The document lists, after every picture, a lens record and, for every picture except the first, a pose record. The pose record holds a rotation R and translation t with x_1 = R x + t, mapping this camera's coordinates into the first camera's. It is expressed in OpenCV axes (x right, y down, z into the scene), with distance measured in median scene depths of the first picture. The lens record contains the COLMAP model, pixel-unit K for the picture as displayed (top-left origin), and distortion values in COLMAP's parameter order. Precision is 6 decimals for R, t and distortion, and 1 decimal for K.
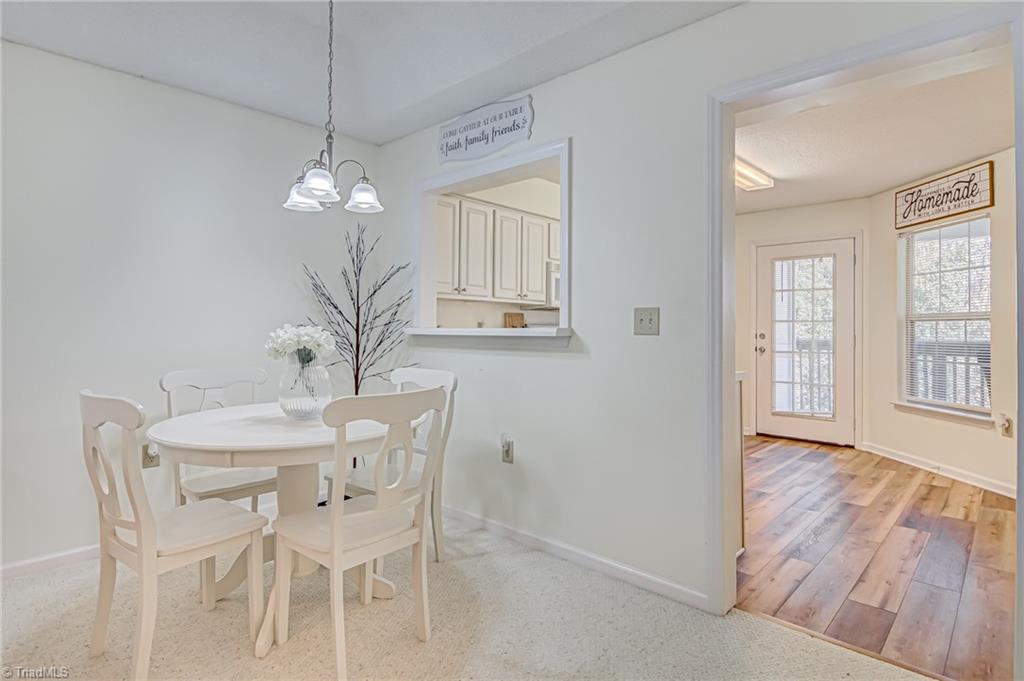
lens RADIAL K [[531.3, 0, 532.0], [0, 531.3, 323.3], [0, 0, 1]] dist [0.001042, -0.000060]
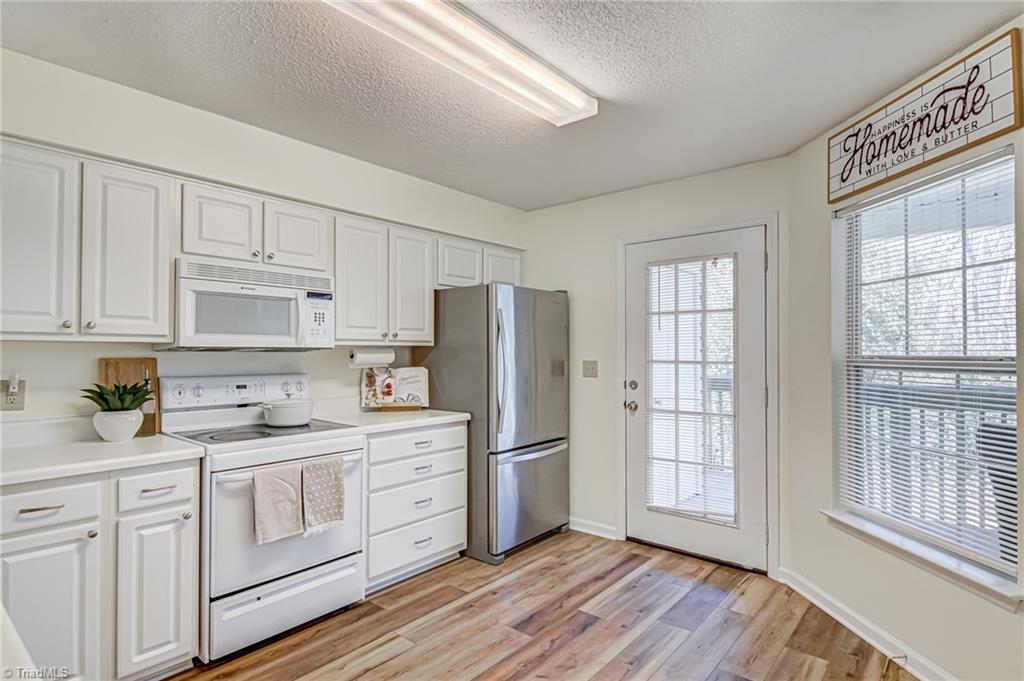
lens RADIAL K [[530.7, 0, 526.4], [0, 530.7, 347.6], [0, 0, 1]] dist [-0.000348, -0.002402]
pose [[0.998753, -0.007922, 0.049299, 0.360301], [0.007815, 0.999967, 0.002363, -0.030369], [-0.049316, -0.001975, 0.998781, 0.488437]]
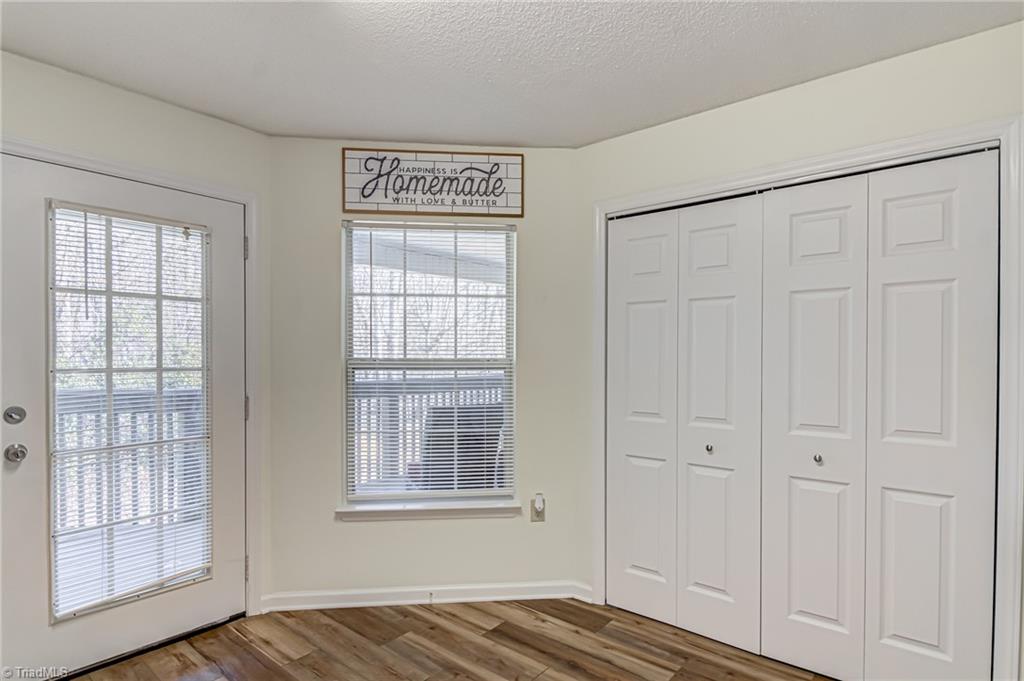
lens RADIAL K [[540.2, 0, 492.6], [0, 540.2, 359.9], [0, 0, 1]] dist [0.006323, -0.000507]
pose [[-0.027524, -0.016608, 0.999483, 0.093916], [-0.012224, 0.999793, 0.016277, -0.028219], [-0.999546, -0.011769, -0.027721, 0.913116]]
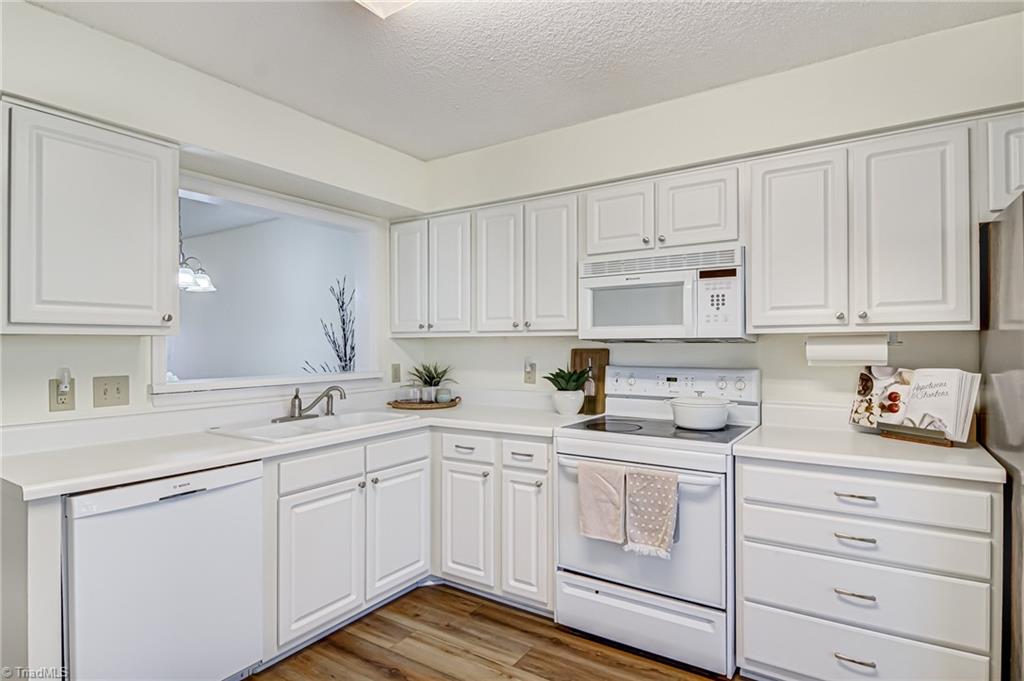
lens RADIAL K [[544.6, 0, 496.5], [0, 544.6, 341.5], [0, 0, 1]] dist [0.029494, -0.023726]
pose [[0.146825, -0.009962, -0.989112, 0.641950], [0.019408, 0.999786, -0.007188, -0.027503], [0.988972, -0.018141, 0.146987, 0.854099]]
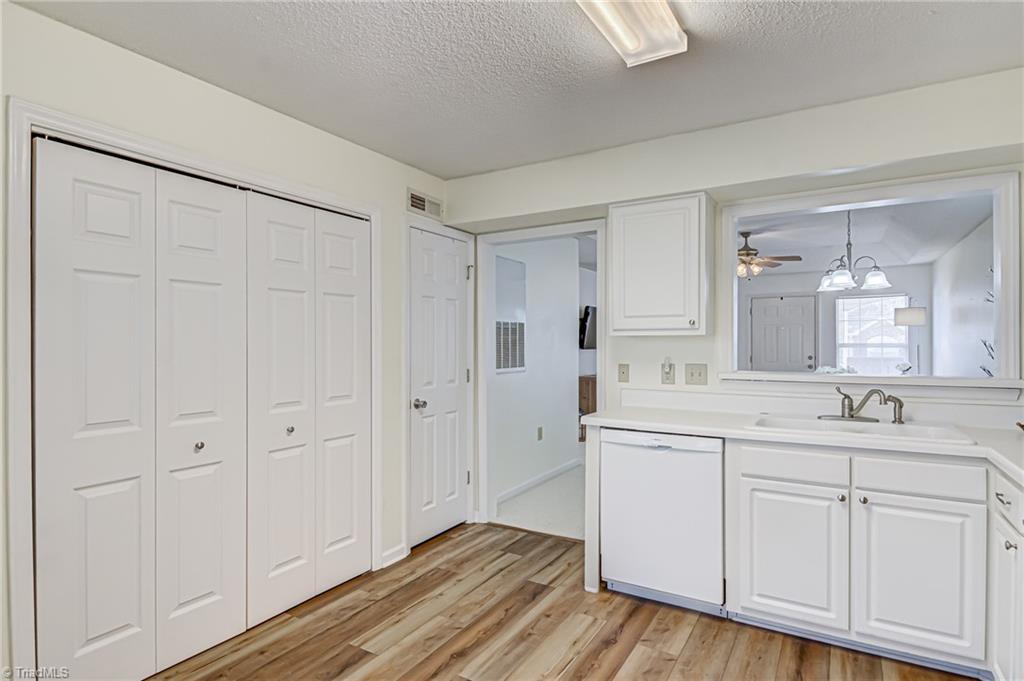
lens RADIAL K [[538.7, 0, 512.0], [0, 538.7, 340.5], [0, 0, 1]] dist [-0.001969, -0.000882]
pose [[-0.982037, -0.007580, -0.188535, 0.455555], [-0.003504, 0.999753, -0.021940, -0.019817], [0.188655, -0.020885, -0.981821, 1.235695]]
